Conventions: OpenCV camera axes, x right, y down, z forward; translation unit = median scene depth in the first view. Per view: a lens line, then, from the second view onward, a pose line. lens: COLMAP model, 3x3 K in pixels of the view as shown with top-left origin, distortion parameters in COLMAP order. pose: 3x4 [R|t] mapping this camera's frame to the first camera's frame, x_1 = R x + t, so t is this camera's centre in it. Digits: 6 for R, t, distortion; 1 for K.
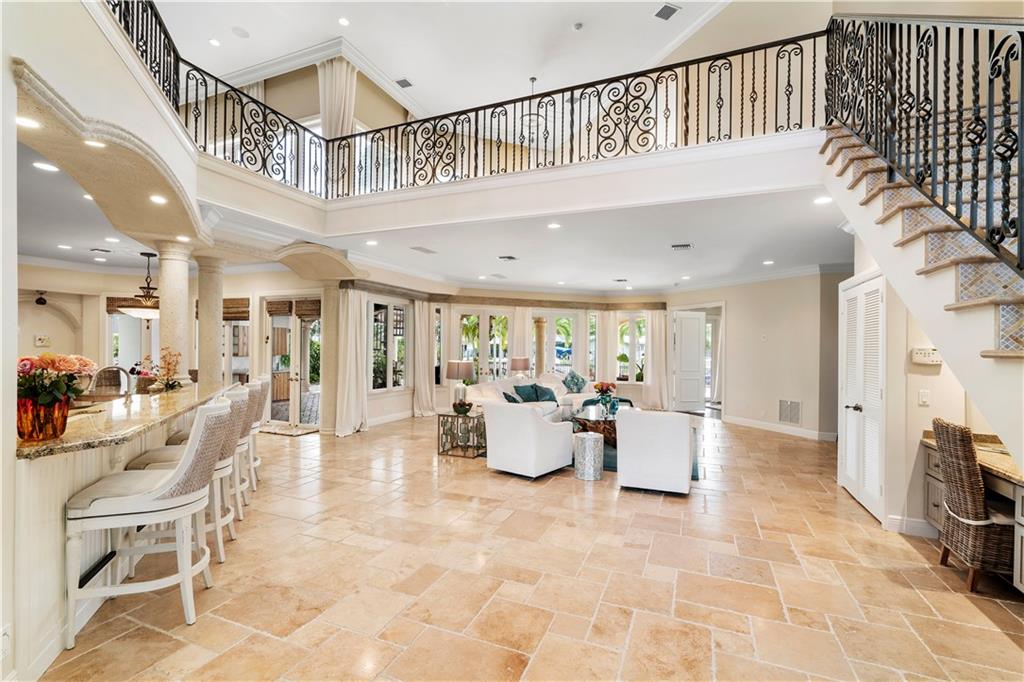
lens RADIAL K [[459.8, 0, 510.9], [0, 459.8, 344.7], [0, 0, 1]] dist [-0.005606, 0.002332]
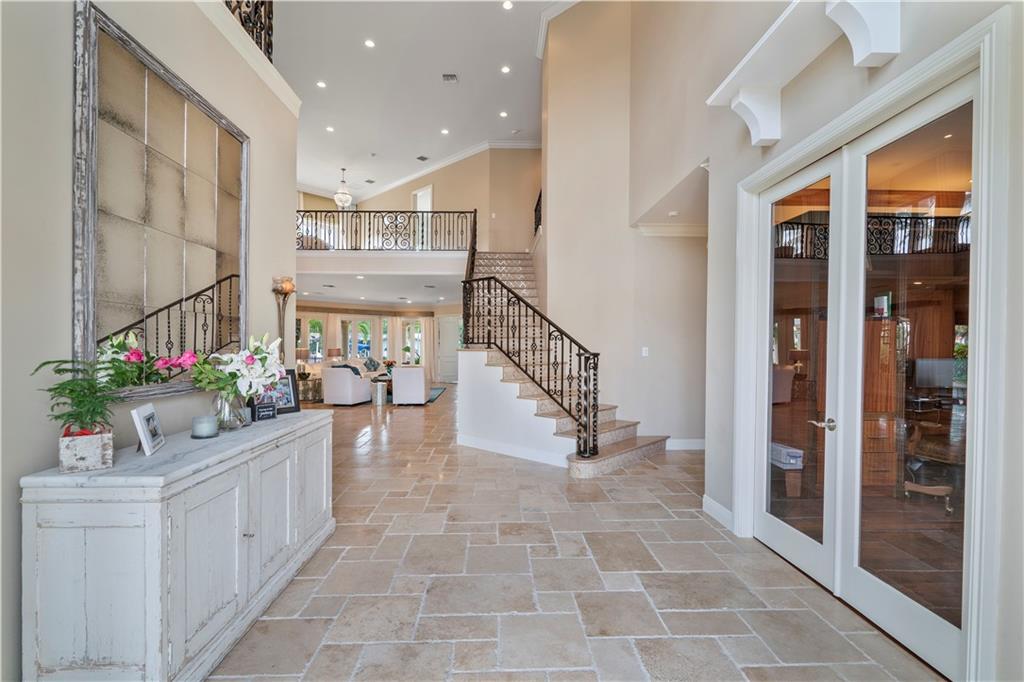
lens RADIAL K [[459.8, 0, 508.9], [0, 459.8, 340.9], [0, 0, 1]] dist [-0.005606, 0.002332]
pose [[0.910878, -0.005545, 0.412638, -0.073598], [0.007759, 0.999963, -0.003692, 0.012667], [-0.412602, 0.006565, 0.910888, -0.551064]]
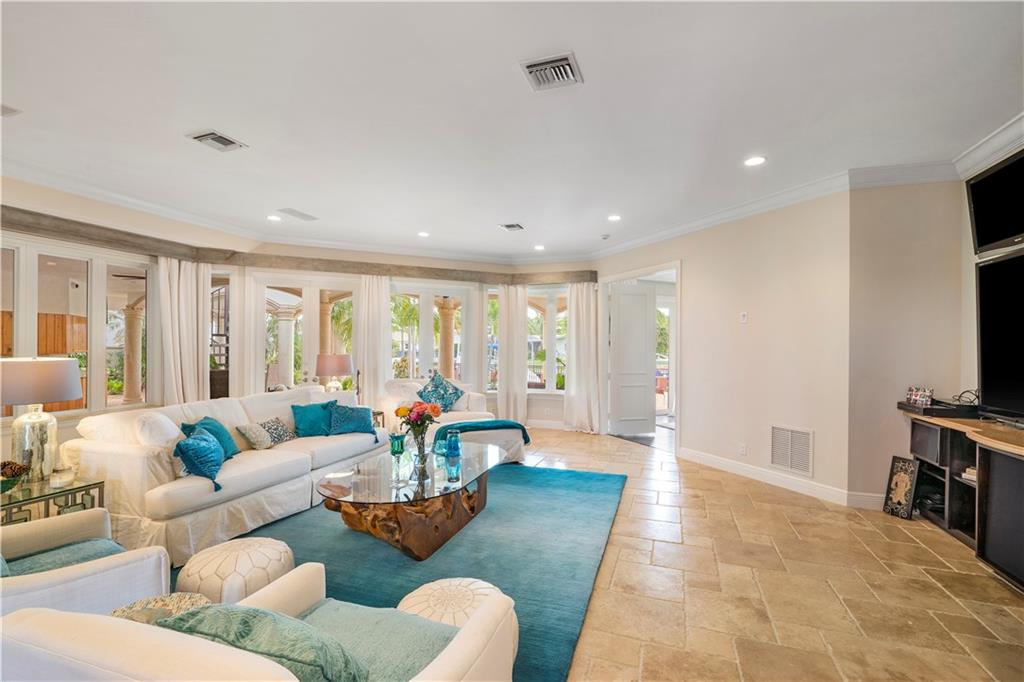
lens RADIAL K [[459.8, 0, 508.0], [0, 459.8, 339.3], [0, 0, 1]] dist [-0.005606, 0.002332]
pose [[0.998949, -0.002023, 0.045795, 0.197933], [0.002569, 0.999926, -0.011870, 0.016025], [-0.045768, 0.011975, 0.998880, 0.378894]]
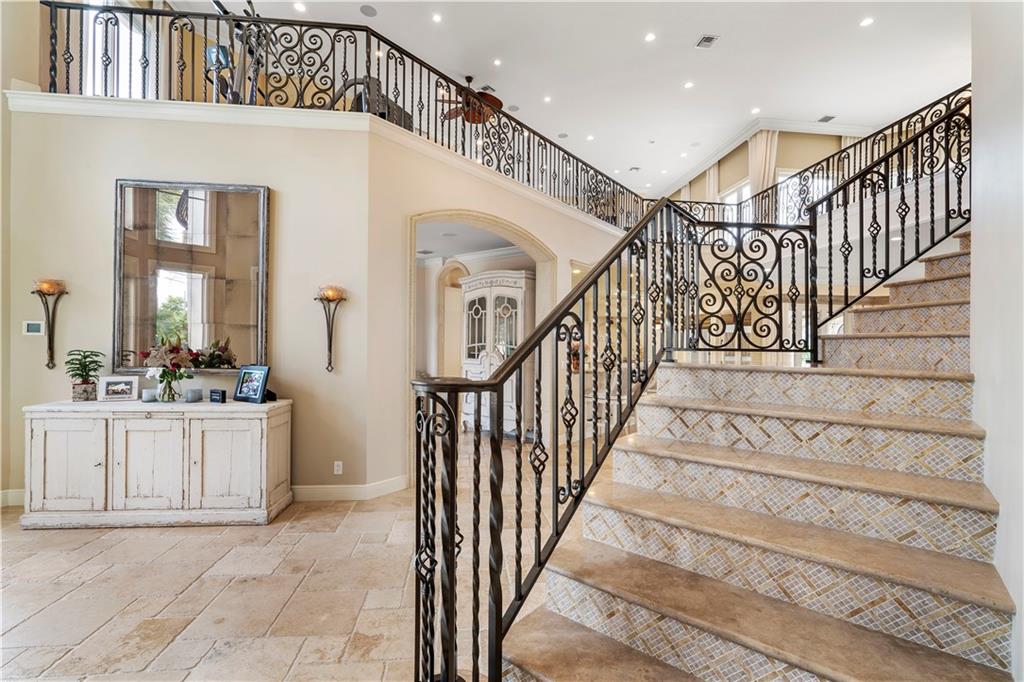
lens RADIAL K [[459.8, 0, 506.8], [0, 459.8, 343.3], [0, 0, 1]] dist [-0.005606, 0.002332]
pose [[0.473612, -0.008639, -0.880691, 0.338708], [-0.009410, 0.999845, -0.014868, 0.014071], [0.880683, 0.015329, 0.473458, -0.205149]]
